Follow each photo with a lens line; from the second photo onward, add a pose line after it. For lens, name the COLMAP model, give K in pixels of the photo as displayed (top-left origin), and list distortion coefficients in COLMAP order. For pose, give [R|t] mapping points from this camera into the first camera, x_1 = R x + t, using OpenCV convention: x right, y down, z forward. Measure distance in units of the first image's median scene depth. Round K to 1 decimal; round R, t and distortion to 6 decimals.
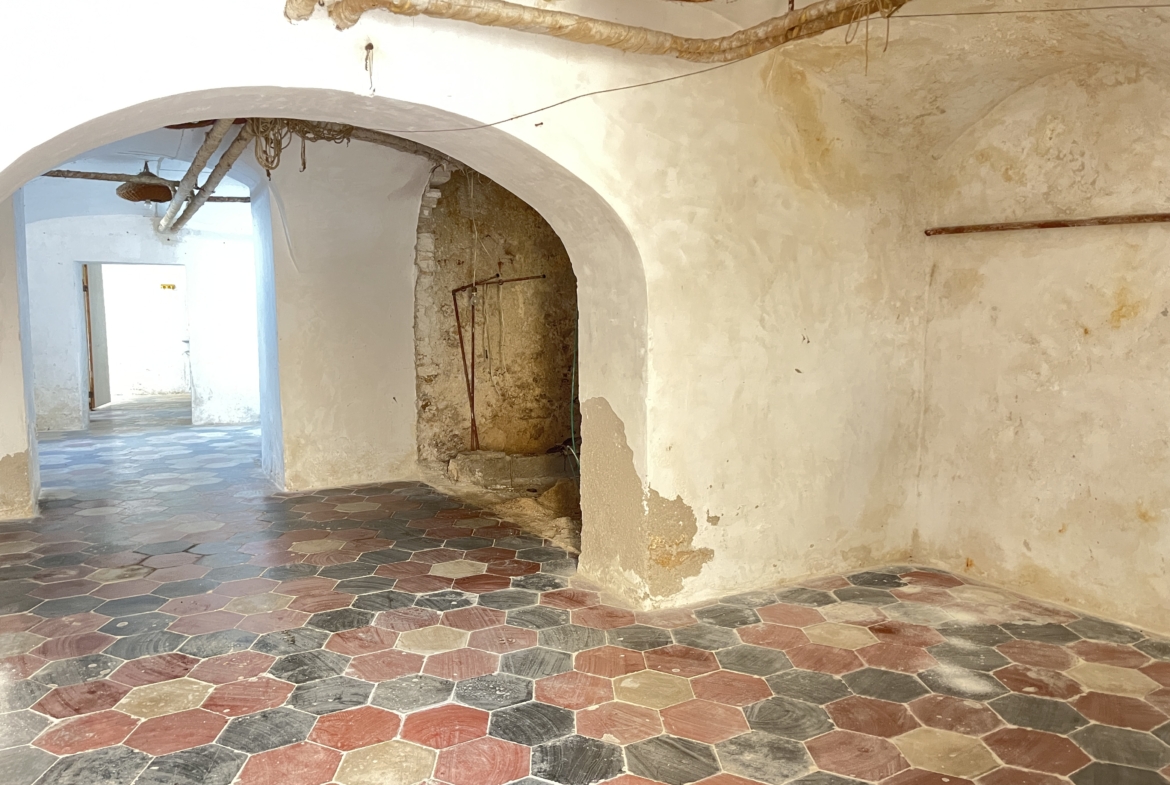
lens RADIAL K [[857.2, 0, 585.0], [0, 857.2, 392.5], [0, 0, 1]] dist [0.009230, 0.003538]
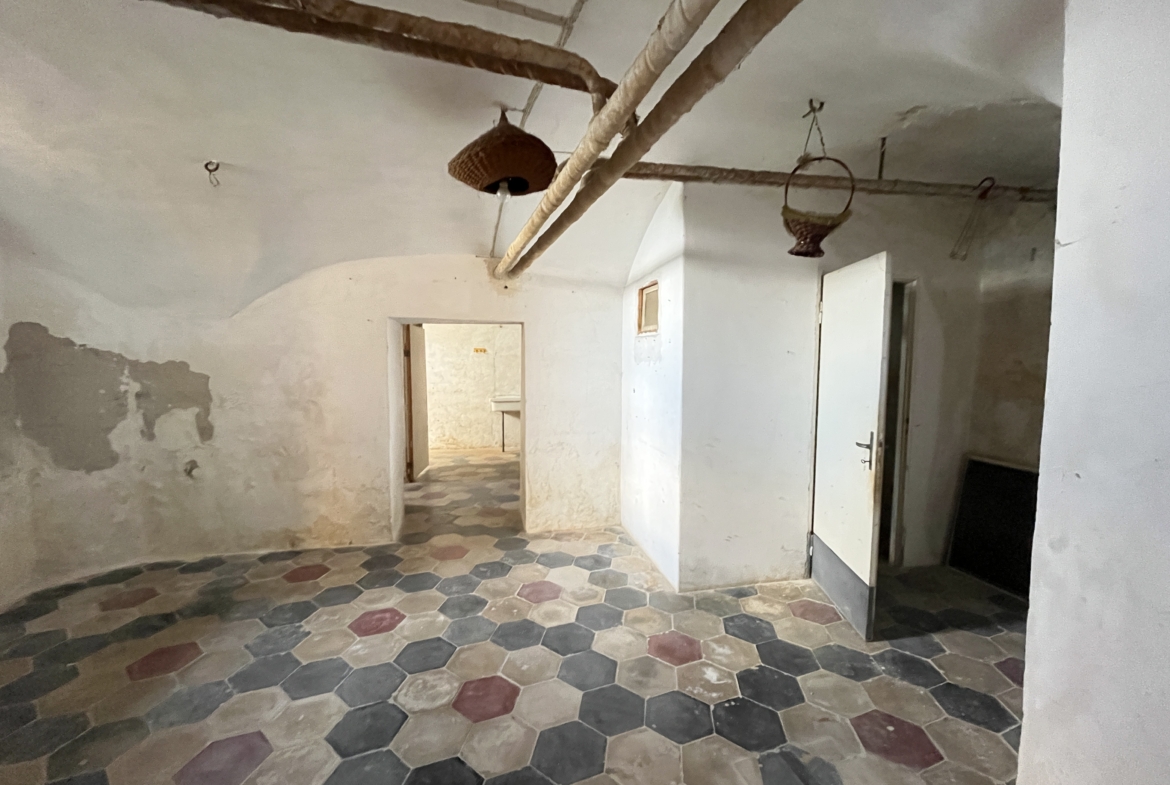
lens RADIAL K [[471.9, 0, 585.0], [0, 471.9, 392.5], [0, 0, 1]] dist [0.000239, 0.000033]
pose [[0.982454, 0.013043, -0.186050, -0.337728], [-0.018762, 0.999403, -0.029010, -0.076180], [0.185560, 0.031991, 0.982112, 0.610298]]
